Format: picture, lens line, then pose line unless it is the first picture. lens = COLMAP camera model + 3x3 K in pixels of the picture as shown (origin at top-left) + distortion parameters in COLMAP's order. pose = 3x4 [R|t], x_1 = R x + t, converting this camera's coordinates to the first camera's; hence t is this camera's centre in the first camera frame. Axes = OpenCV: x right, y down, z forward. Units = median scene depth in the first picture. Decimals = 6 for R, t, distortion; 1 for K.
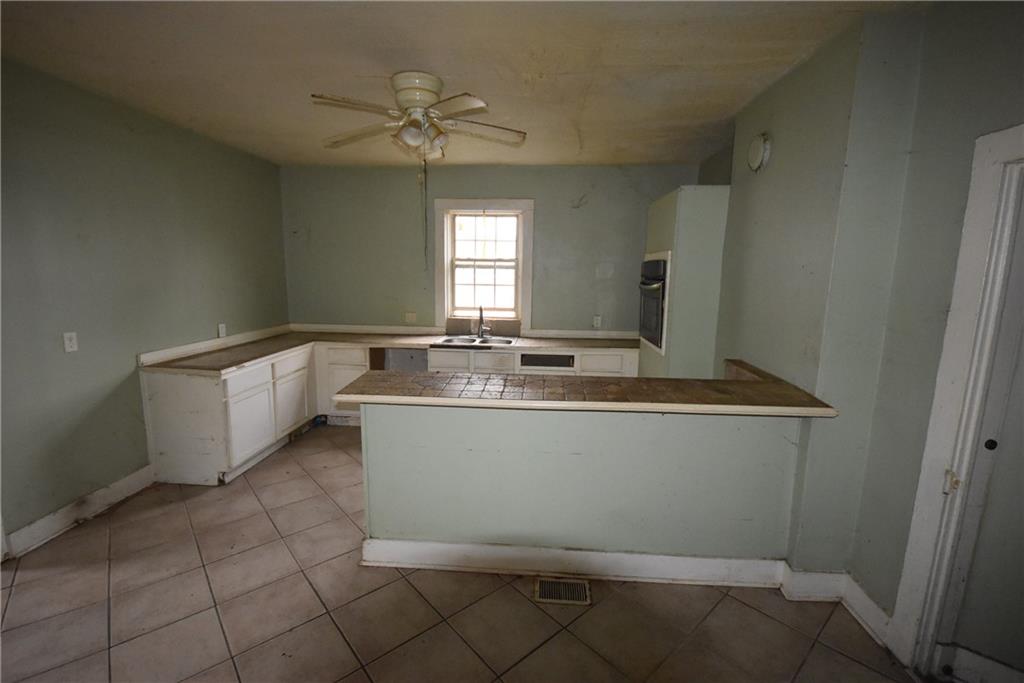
lens RADIAL K [[451.0, 0, 512.0], [0, 451.0, 341.5], [0, 0, 1]] dist [0.000757, -0.000016]
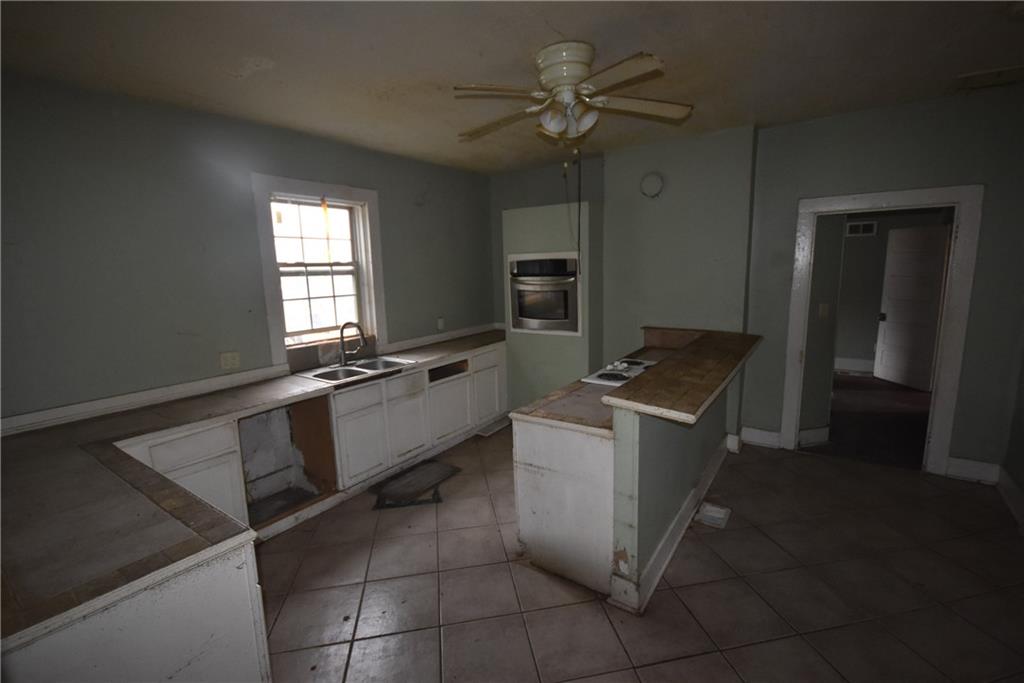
lens RADIAL K [[451.0, 0, 512.0], [0, 451.0, 341.5], [0, 0, 1]] dist [0.000757, -0.000016]
pose [[0.518446, -0.168355, 0.838374, -0.544189], [0.170641, 0.981077, 0.091488, -0.068916], [-0.837912, 0.095630, 0.537363, 0.341988]]
